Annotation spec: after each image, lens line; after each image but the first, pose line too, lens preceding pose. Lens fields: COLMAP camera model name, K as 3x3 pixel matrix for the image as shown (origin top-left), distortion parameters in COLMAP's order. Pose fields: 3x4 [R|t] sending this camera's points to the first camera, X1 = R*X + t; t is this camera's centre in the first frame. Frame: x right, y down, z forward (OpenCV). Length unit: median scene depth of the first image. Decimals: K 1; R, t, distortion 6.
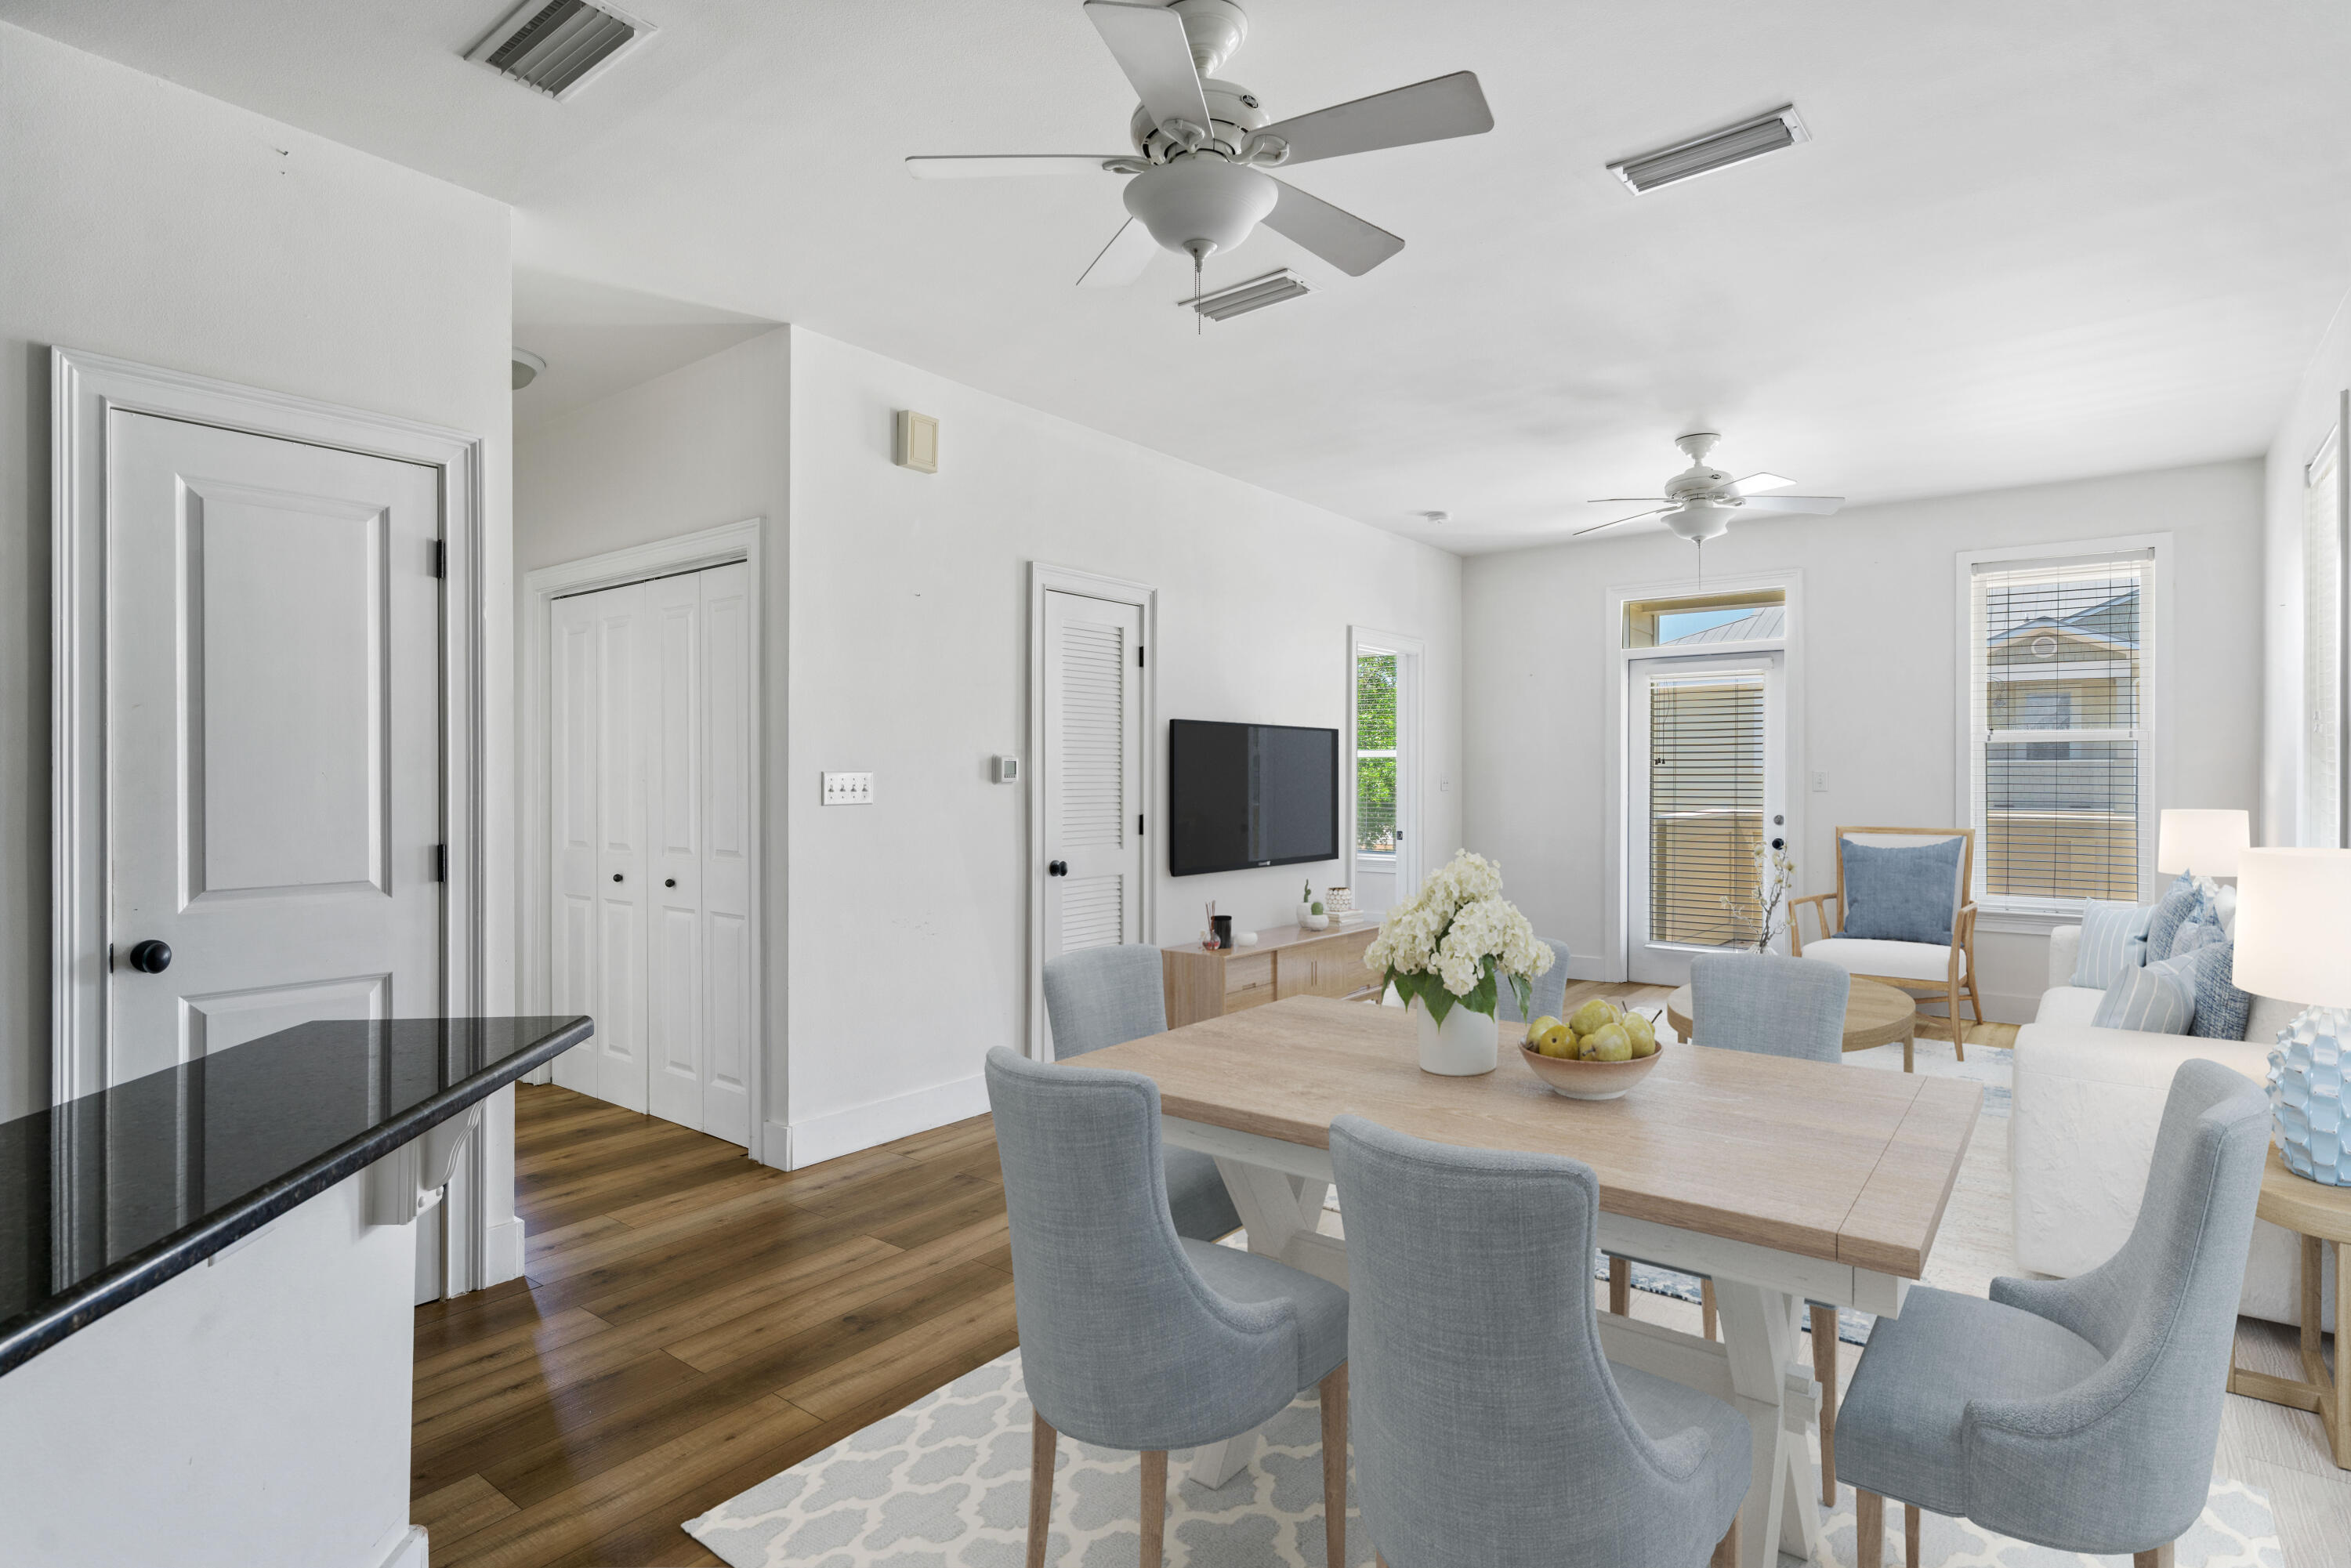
lens RADIAL K [[1188.3, 0, 1175.5], [0, 1188.3, 784.0], [0, 0, 1]] dist [-0.001543, -0.000382]
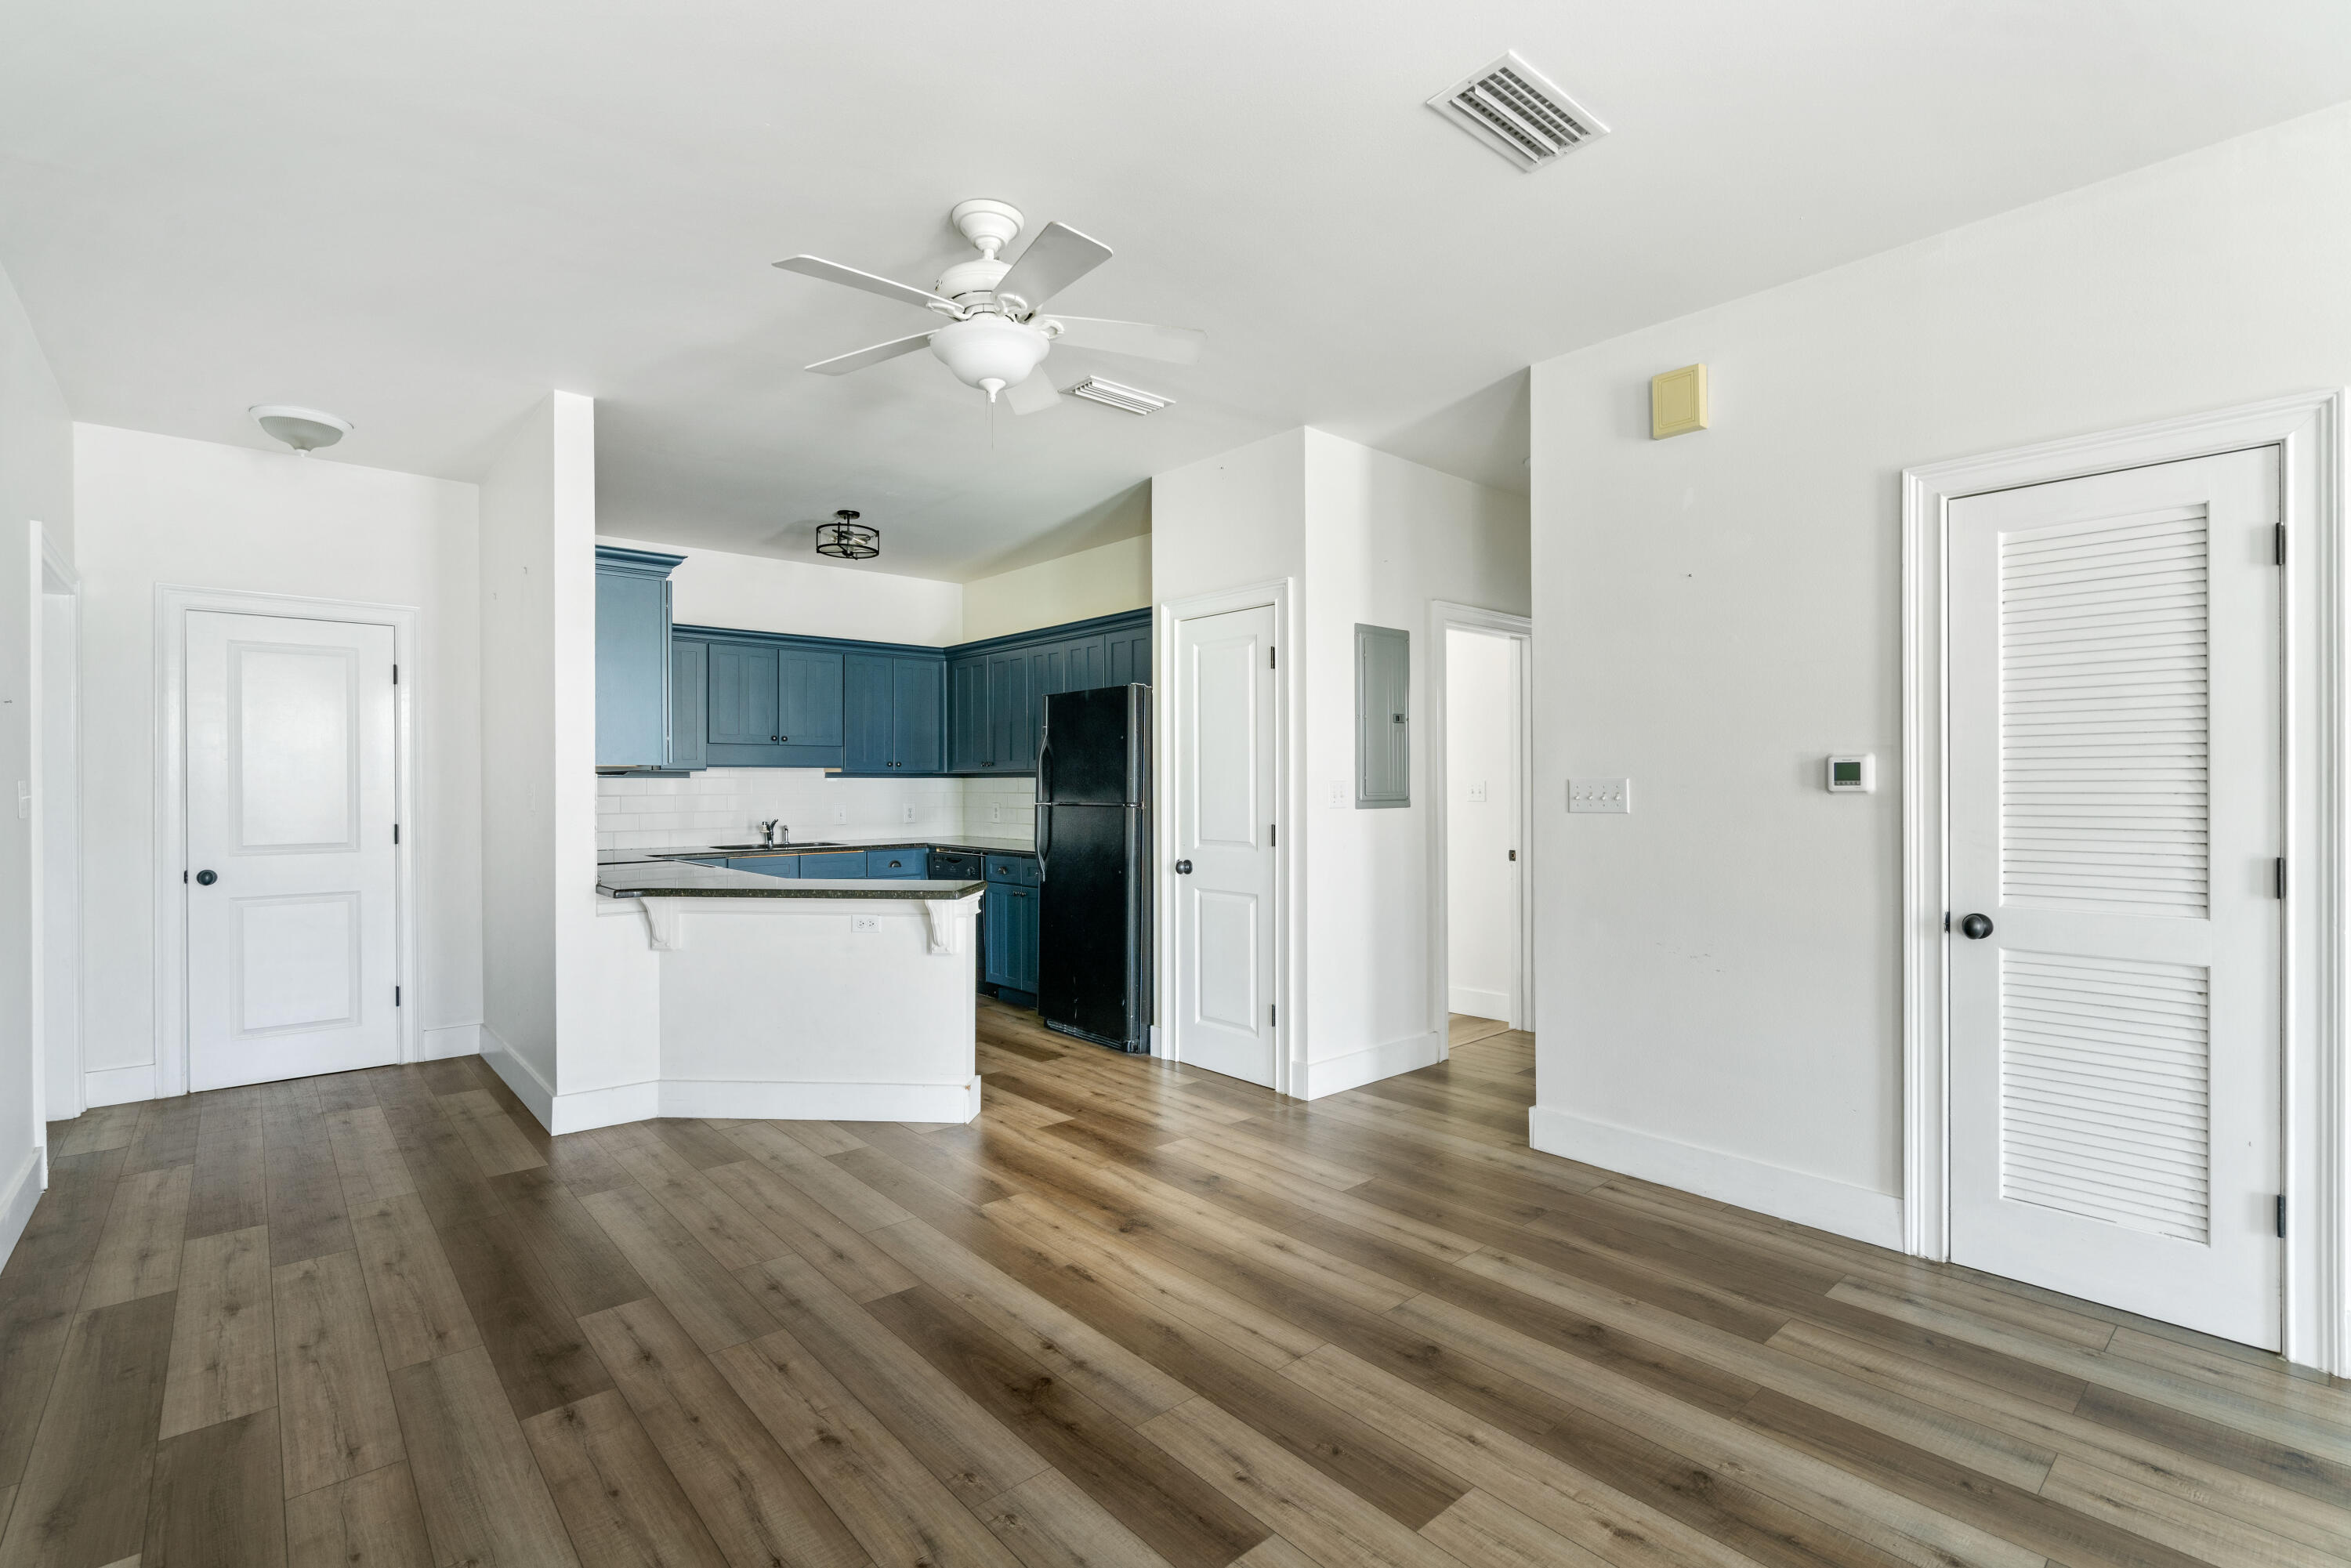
lens RADIAL K [[1109.2, 0, 1160.2], [0, 1109.2, 779.9], [0, 0, 1]] dist [-0.001158, 0.000771]
pose [[-0.209622, 0.006869, -0.977758, 0.574242], [0.004889, 0.999970, 0.005976, -0.013920], [0.977770, -0.003528, -0.209649, 0.690096]]
